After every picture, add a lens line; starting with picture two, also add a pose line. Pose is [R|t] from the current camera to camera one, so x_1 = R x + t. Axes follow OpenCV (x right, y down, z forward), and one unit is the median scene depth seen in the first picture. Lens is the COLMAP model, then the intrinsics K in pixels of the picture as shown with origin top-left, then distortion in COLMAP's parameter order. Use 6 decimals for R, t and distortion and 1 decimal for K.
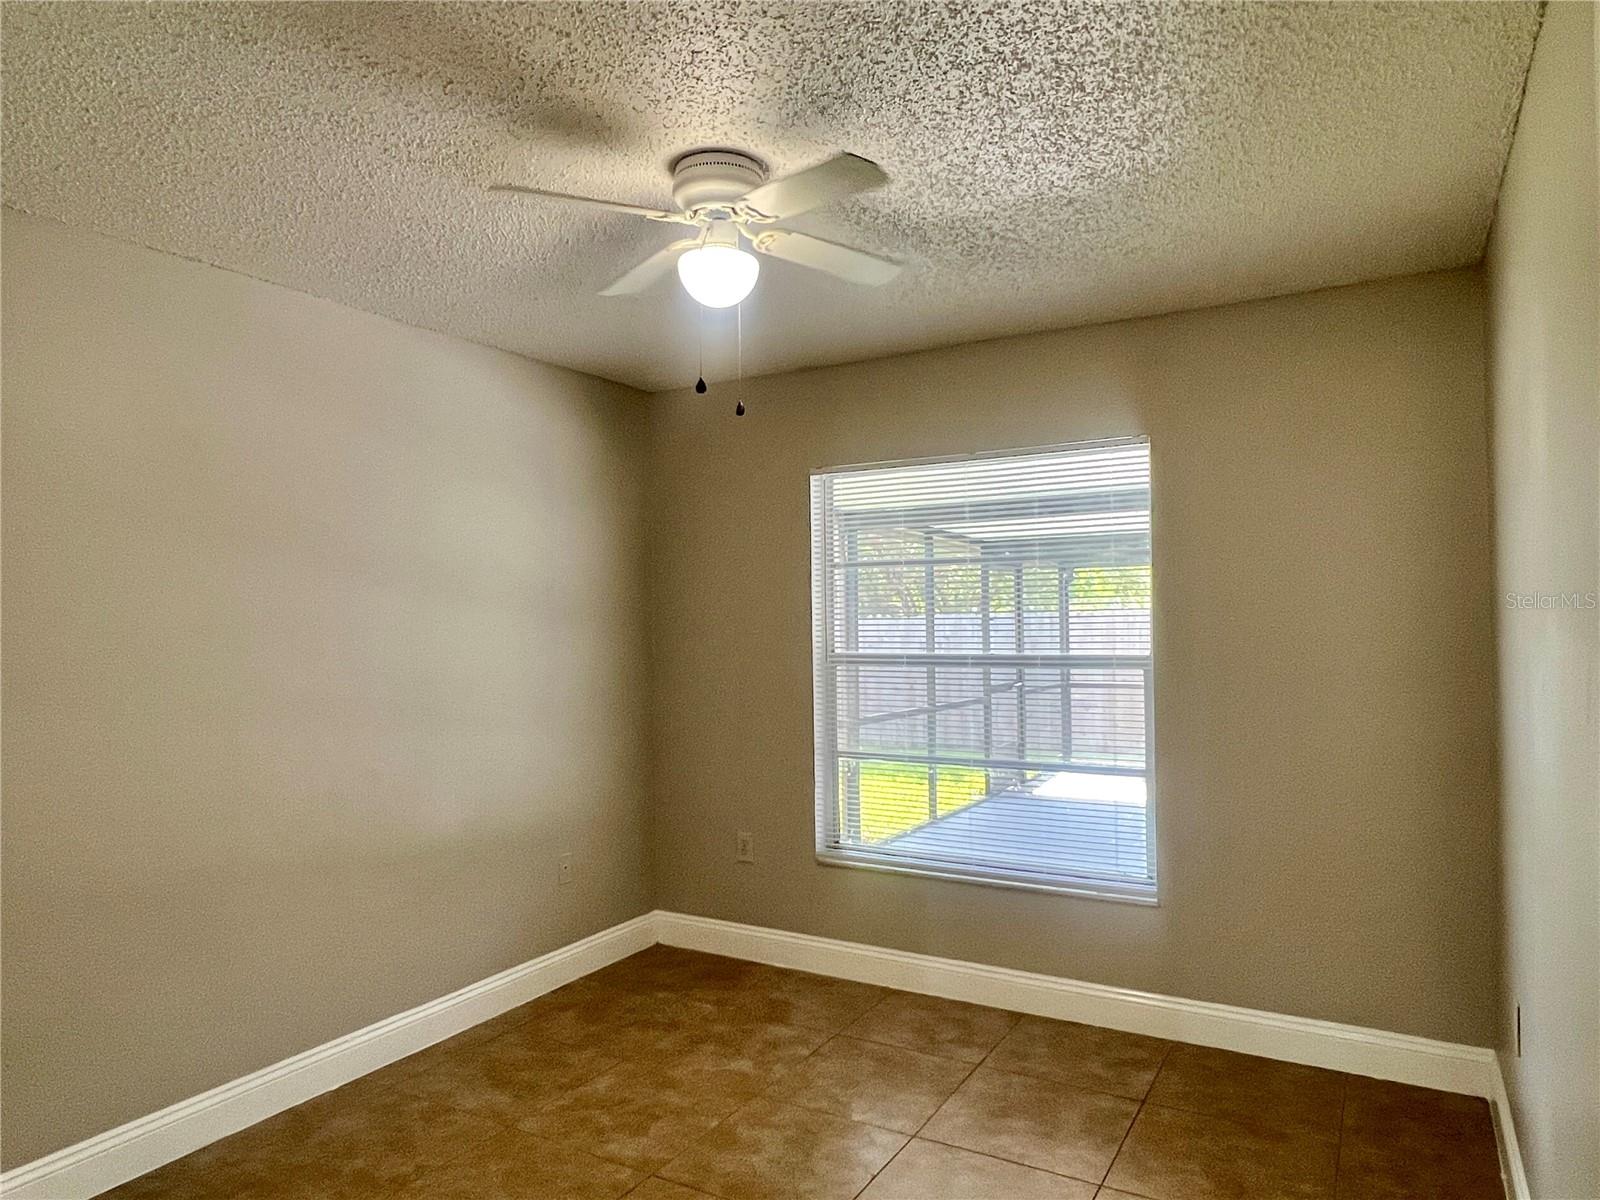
lens RADIAL K [[1017.2, 0, 805.1], [0, 1017.2, 605.5], [0, 0, 1]] dist [0.004953, -0.002019]
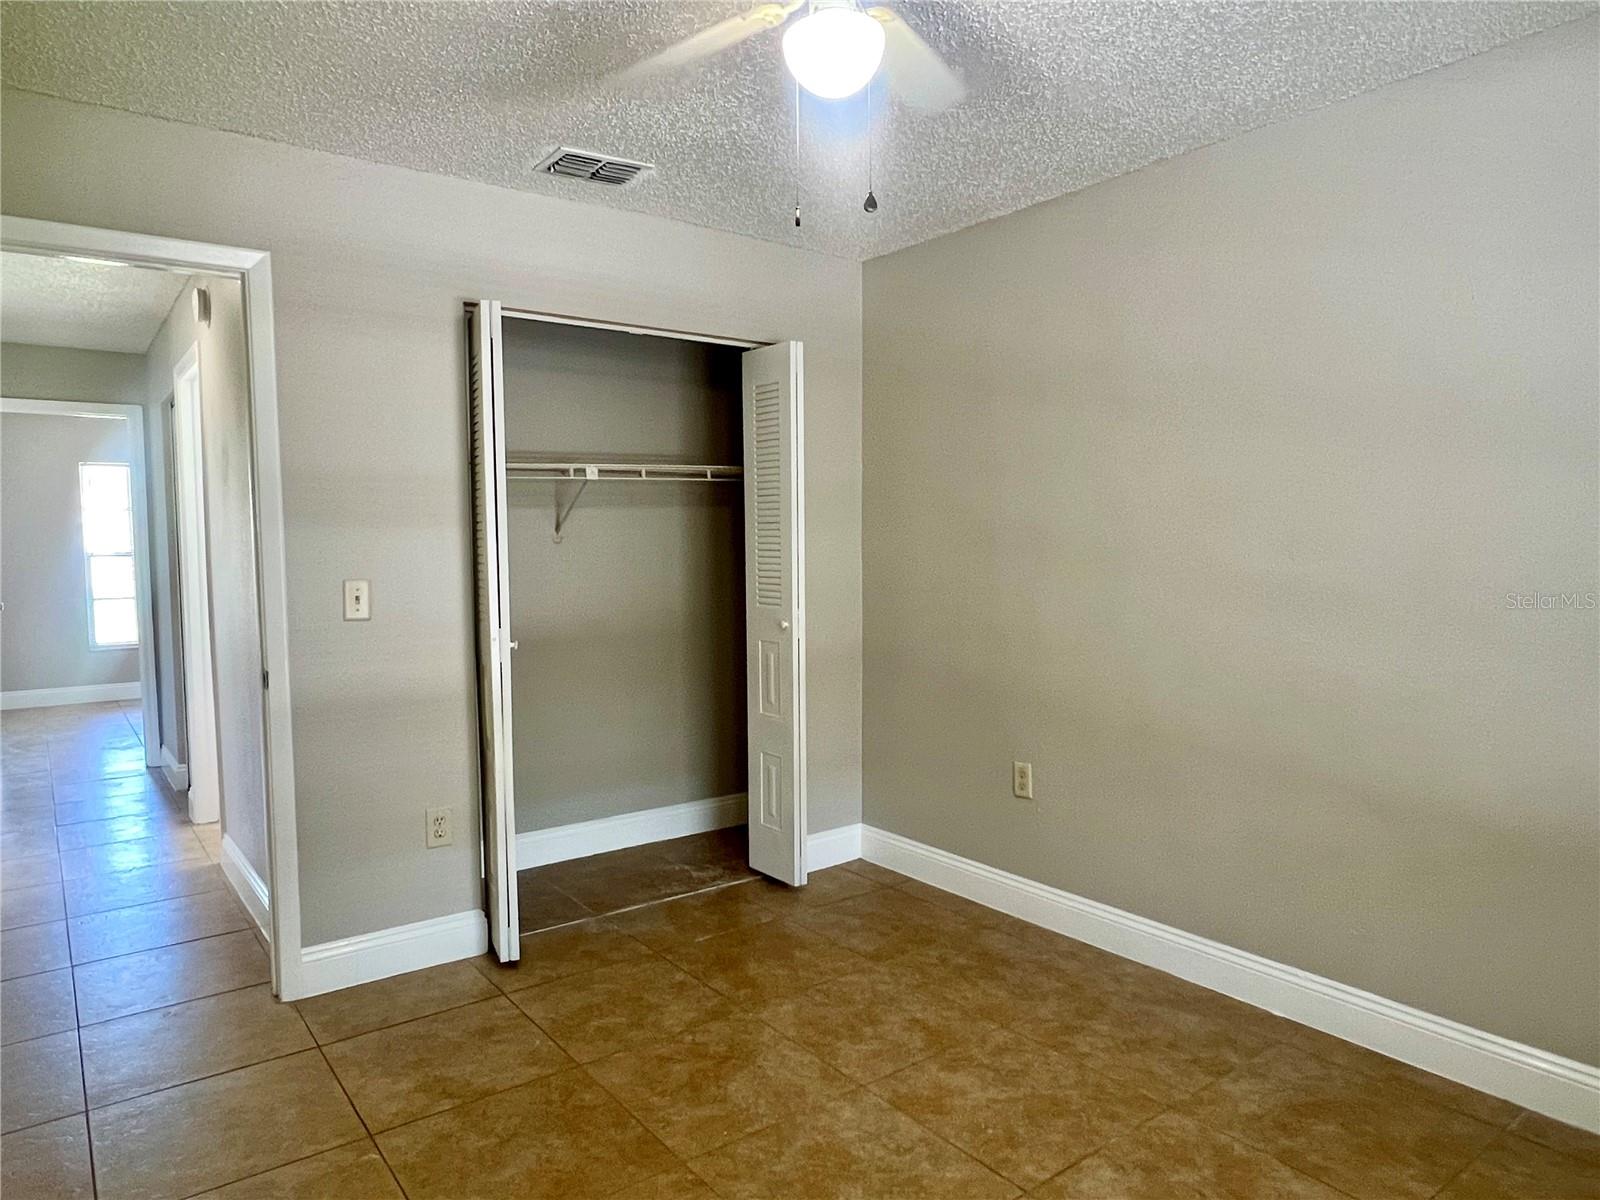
lens RADIAL K [[1017.2, 0, 808.0], [0, 1017.2, 606.4], [0, 0, 1]] dist [0.004953, -0.002019]
pose [[-0.376674, 0.075928, -0.923229, 0.556239], [0.030742, 0.997111, 0.069461, 0.030013], [0.925836, -0.002218, -0.377920, 1.019411]]
